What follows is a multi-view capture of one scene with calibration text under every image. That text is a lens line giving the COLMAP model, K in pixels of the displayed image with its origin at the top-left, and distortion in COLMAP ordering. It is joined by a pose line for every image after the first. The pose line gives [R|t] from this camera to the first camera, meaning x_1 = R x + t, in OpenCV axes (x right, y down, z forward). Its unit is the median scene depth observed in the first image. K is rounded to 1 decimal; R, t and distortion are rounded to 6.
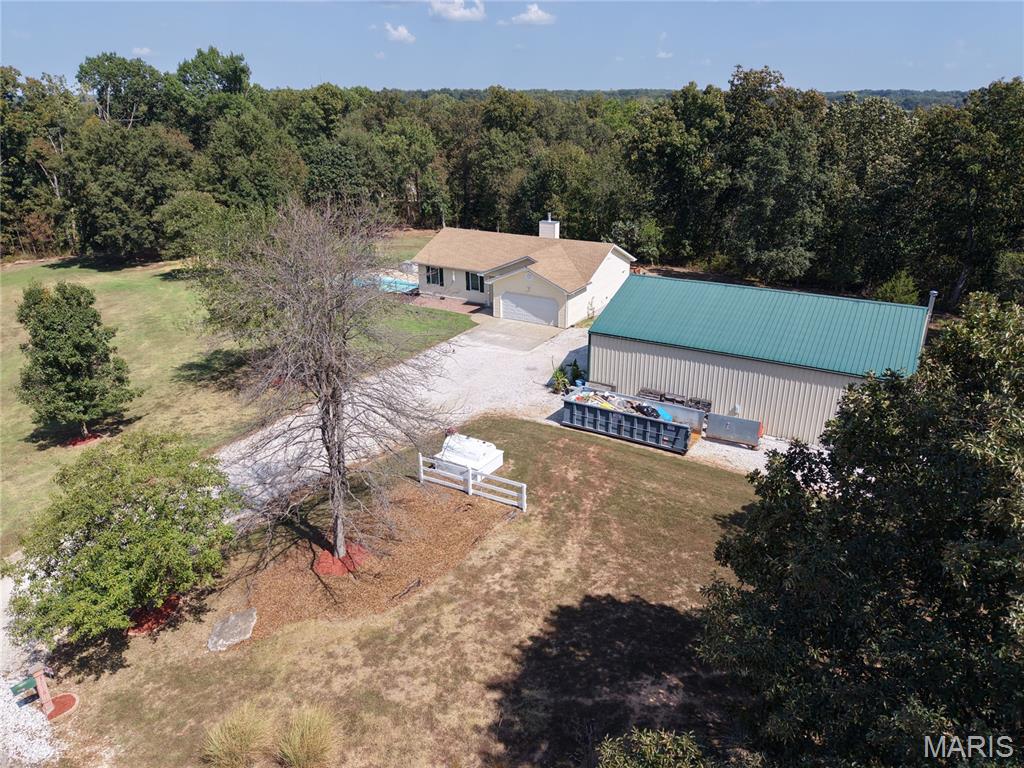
lens RADIAL K [[691.7, 0, 510.6], [0, 691.7, 385.5], [0, 0, 1]] dist [0.010744, -0.007774]
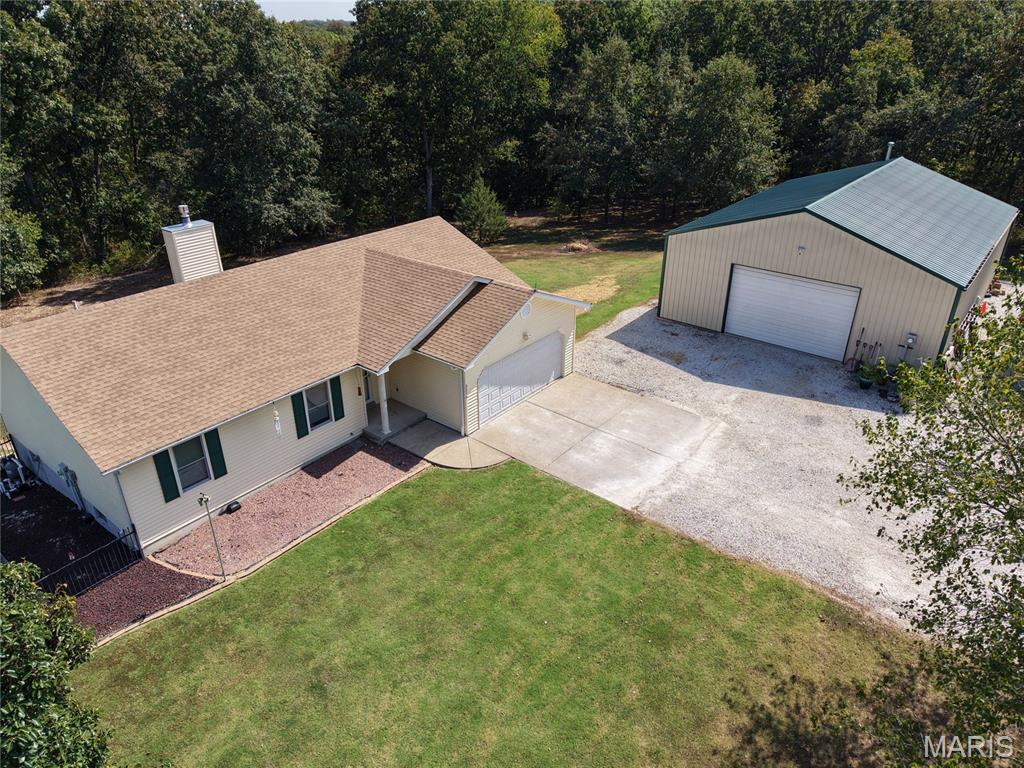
lens RADIAL K [[685.3, 0, 512.8], [0, 685.3, 382.0], [0, 0, 1]] dist [0.040075, -0.046743]
pose [[0.138990, -0.456119, 0.878998, -0.455859], [0.369543, 0.847386, 0.381282, -0.335970], [-0.918760, 0.271833, 0.286333, 1.013040]]
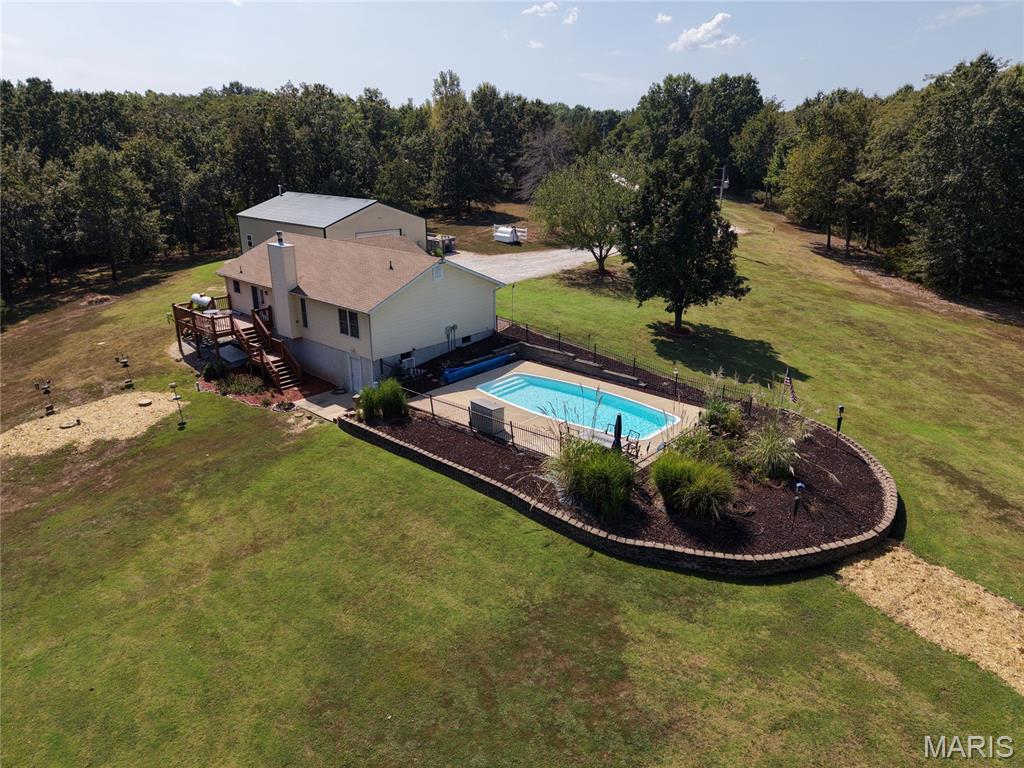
lens RADIAL K [[690.3, 0, 513.1], [0, 690.3, 380.7], [0, 0, 1]] dist [-0.000939, -0.001196]
pose [[-0.980016, -0.067072, 0.187272, -0.389562], [0.071350, 0.760272, 0.645674, -0.744689], [-0.185685, 0.646133, -0.740293, 2.106967]]
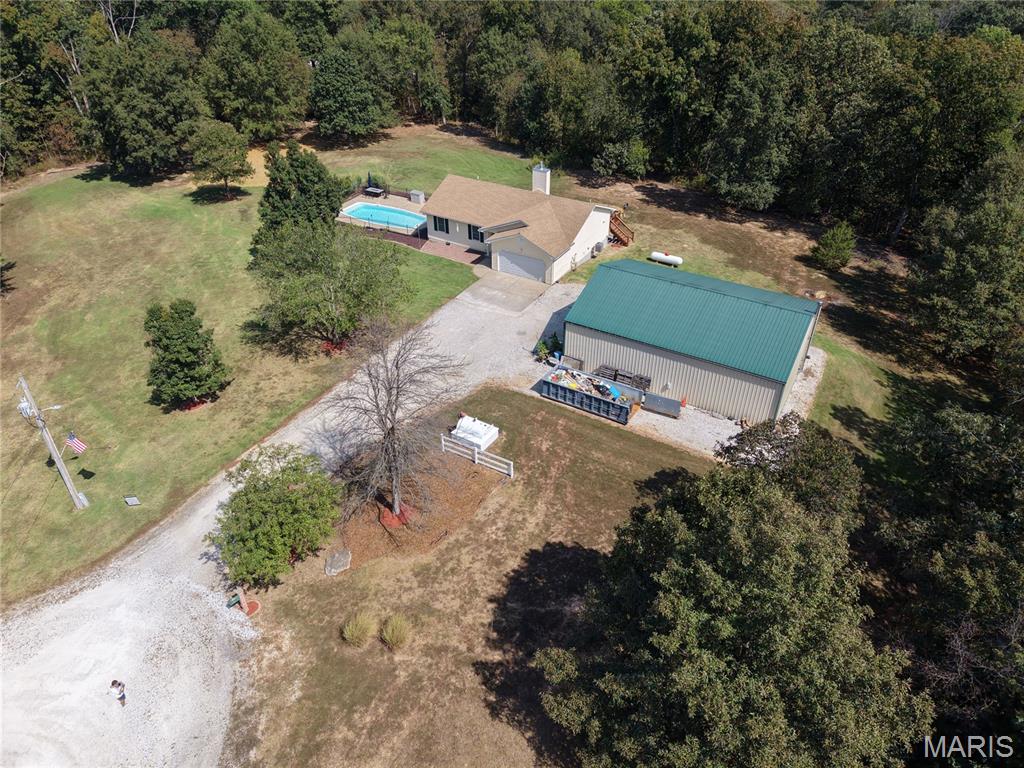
lens RADIAL K [[691.7, 0, 510.6], [0, 691.7, 385.5], [0, 0, 1]] dist [0.010744, -0.007774]
pose [[0.999997, 0.002449, 0.000058, 0.009740], [-0.002397, 0.973476, 0.228775, -0.212364], [0.000504, -0.228774, 0.973479, -0.256211]]
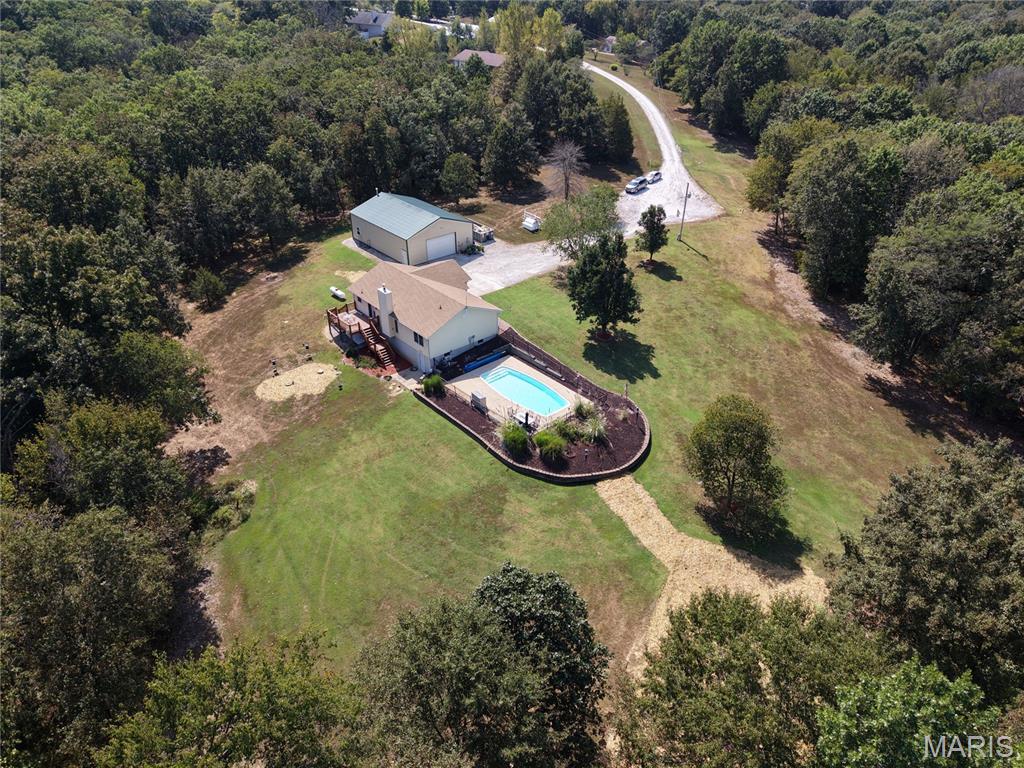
lens RADIAL K [[685.3, 0, 512.8], [0, 685.3, 382.0], [0, 0, 1]] dist [0.040075, -0.046743]
pose [[-0.948081, -0.166262, 0.271107, -0.711058], [0.117260, 0.609653, 0.783948, -1.470639], [-0.295622, 0.775036, -0.558504, 2.414261]]
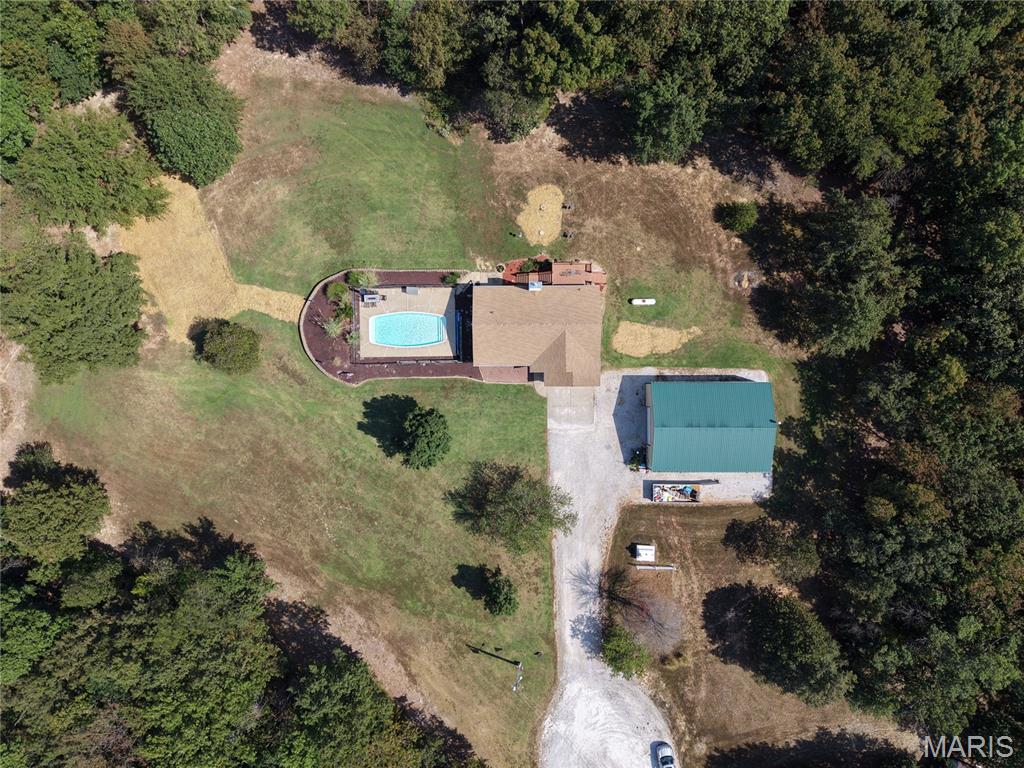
lens RADIAL K [[685.3, 0, 512.8], [0, 685.3, 382.0], [0, 0, 1]] dist [0.040075, -0.046743]
pose [[0.859142, -0.511735, 0.001403, -0.120717], [0.190489, 0.322351, 0.927256, -2.053403], [-0.474962, -0.796378, 0.374425, 0.480221]]
